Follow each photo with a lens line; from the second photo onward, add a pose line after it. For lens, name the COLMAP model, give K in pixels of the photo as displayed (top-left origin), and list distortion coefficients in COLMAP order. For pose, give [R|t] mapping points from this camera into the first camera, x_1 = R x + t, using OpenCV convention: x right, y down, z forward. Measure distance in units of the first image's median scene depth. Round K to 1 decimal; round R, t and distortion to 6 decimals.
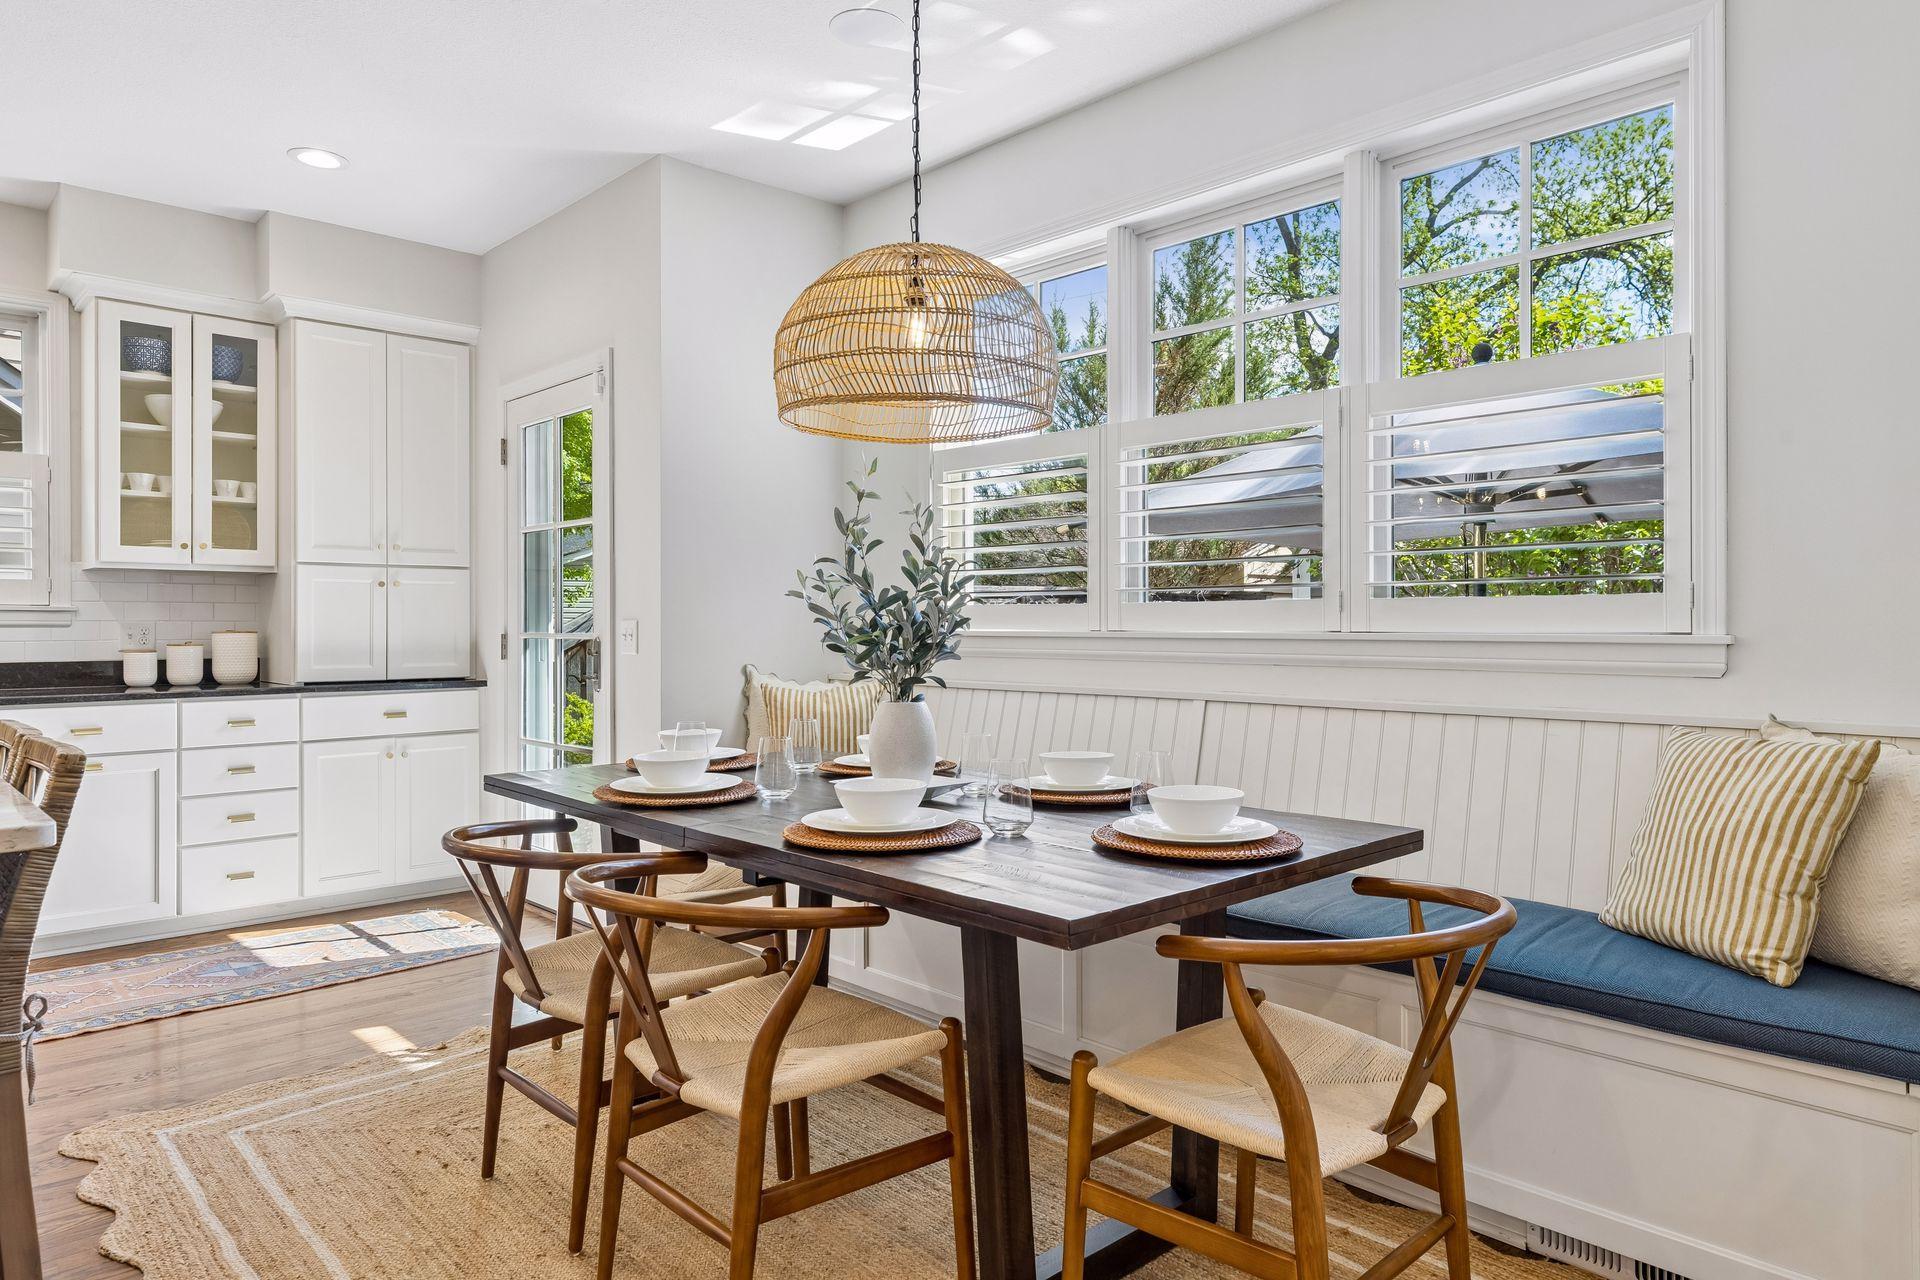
lens RADIAL K [[1163.3, 0, 961.9], [0, 1163.3, 625.4], [0, 0, 1]] dist [0.001830, -0.000280]
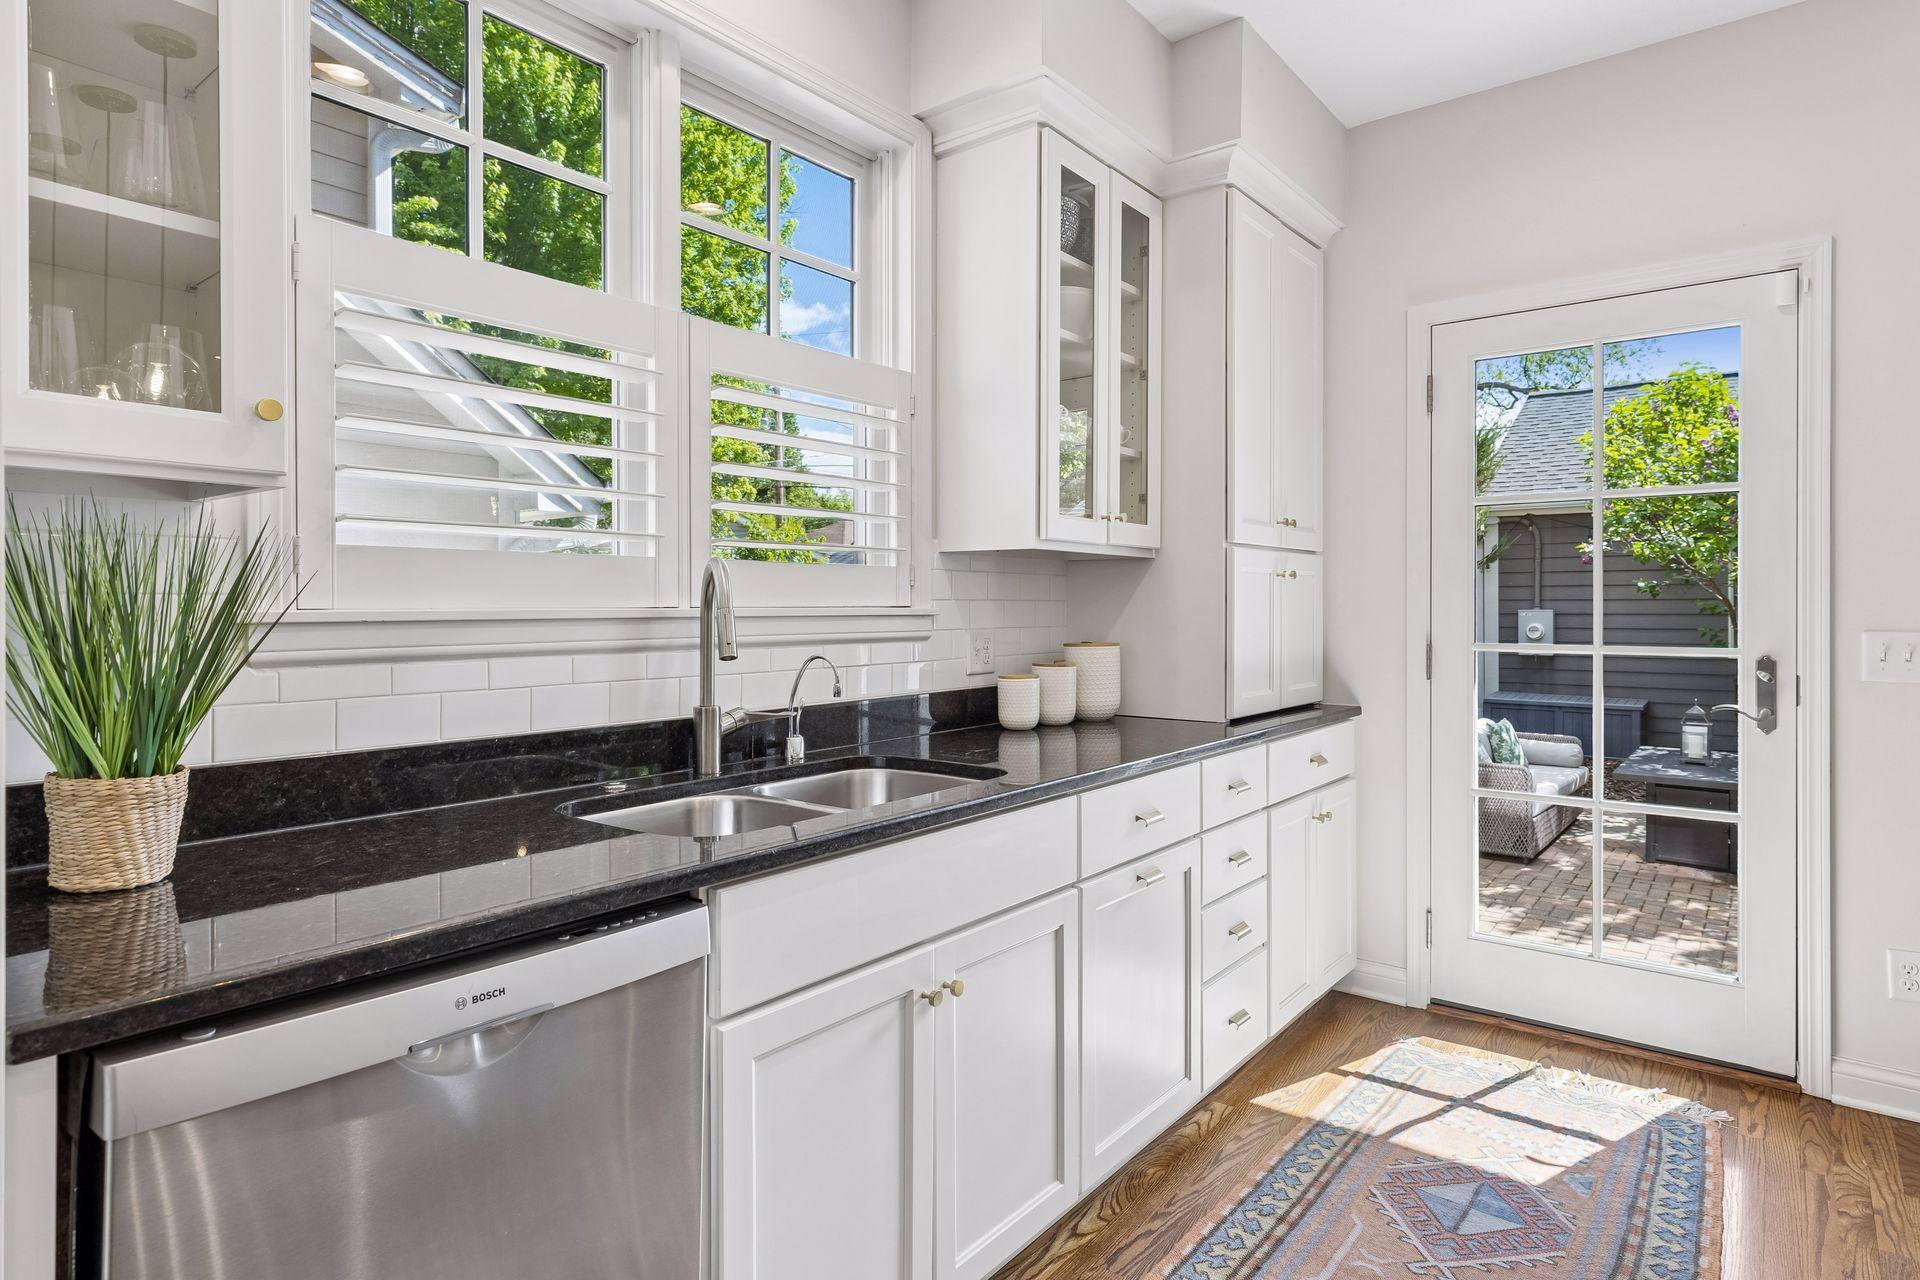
lens RADIAL K [[1043.7, 0, 961.3], [0, 1043.7, 607.0], [0, 0, 1]] dist [0.001404, -0.001155]
pose [[0.992038, -0.000371, 0.125936, -0.824451], [0.000451, 1.000000, -0.000604, -0.016813], [-0.125936, 0.000656, 0.992038, 0.421163]]
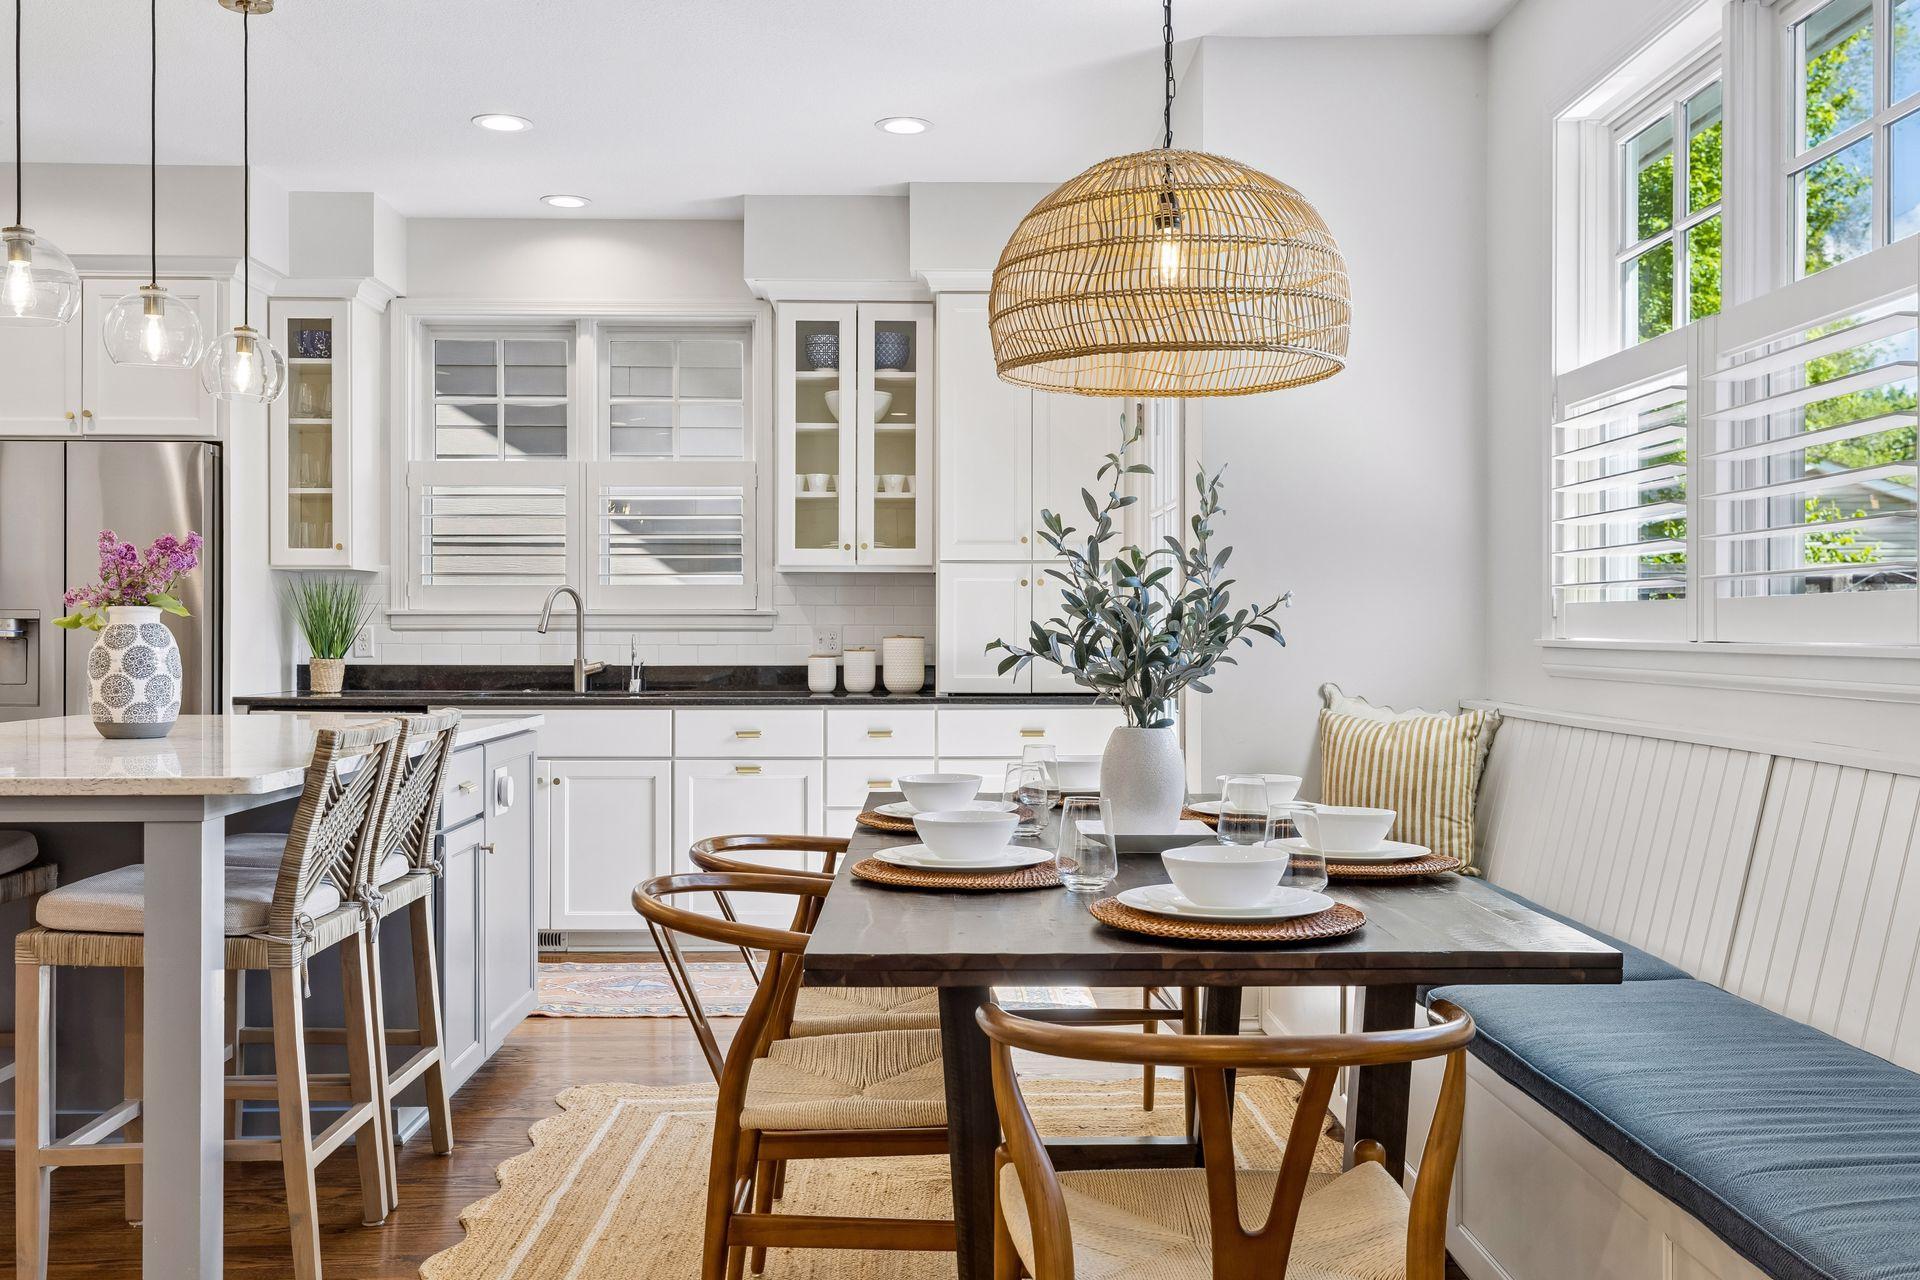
lens RADIAL K [[1707.9, 0, 960.0], [0, 1707.9, 640.0], [0, 0, 1]] dist [0.005214, 0.006061]
pose [[0.732300, 0.006658, -0.680950, 0.356401], [-0.002798, 0.999973, 0.006769, -0.001413], [0.680977, -0.003052, 0.732299, 0.032516]]
